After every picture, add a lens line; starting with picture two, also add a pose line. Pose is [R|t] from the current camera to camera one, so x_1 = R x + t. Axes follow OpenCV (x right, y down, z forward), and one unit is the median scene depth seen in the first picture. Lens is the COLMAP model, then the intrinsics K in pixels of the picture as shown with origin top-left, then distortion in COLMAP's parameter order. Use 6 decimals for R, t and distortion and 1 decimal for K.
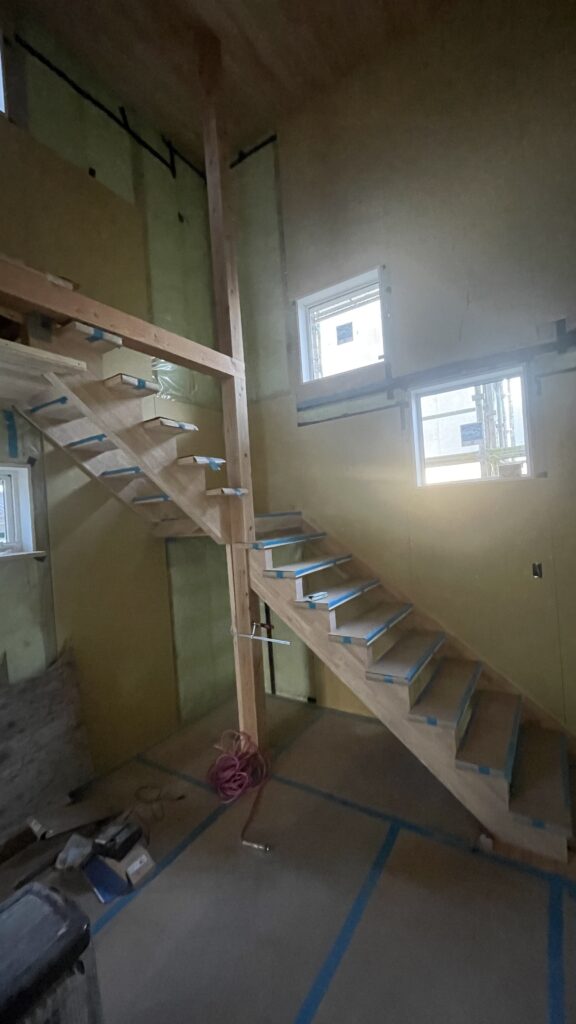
lens RADIAL K [[414.2, 0, 288.0], [0, 414.2, 512.0], [0, 0, 1]] dist [-0.001492, -0.000143]
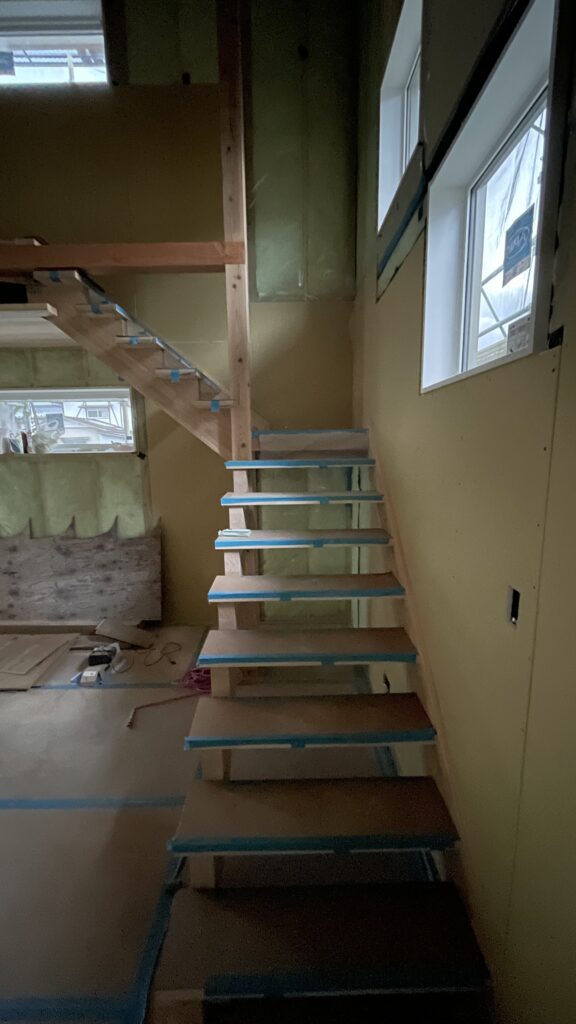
lens RADIAL K [[414.2, 0, 288.0], [0, 414.2, 512.0], [0, 0, 1]] dist [-0.001492, -0.000143]
pose [[0.545757, 0.198041, -0.814205, 0.856842], [-0.020147, 0.974490, 0.223524, -0.026931], [0.837701, -0.105586, 0.535825, 0.689212]]
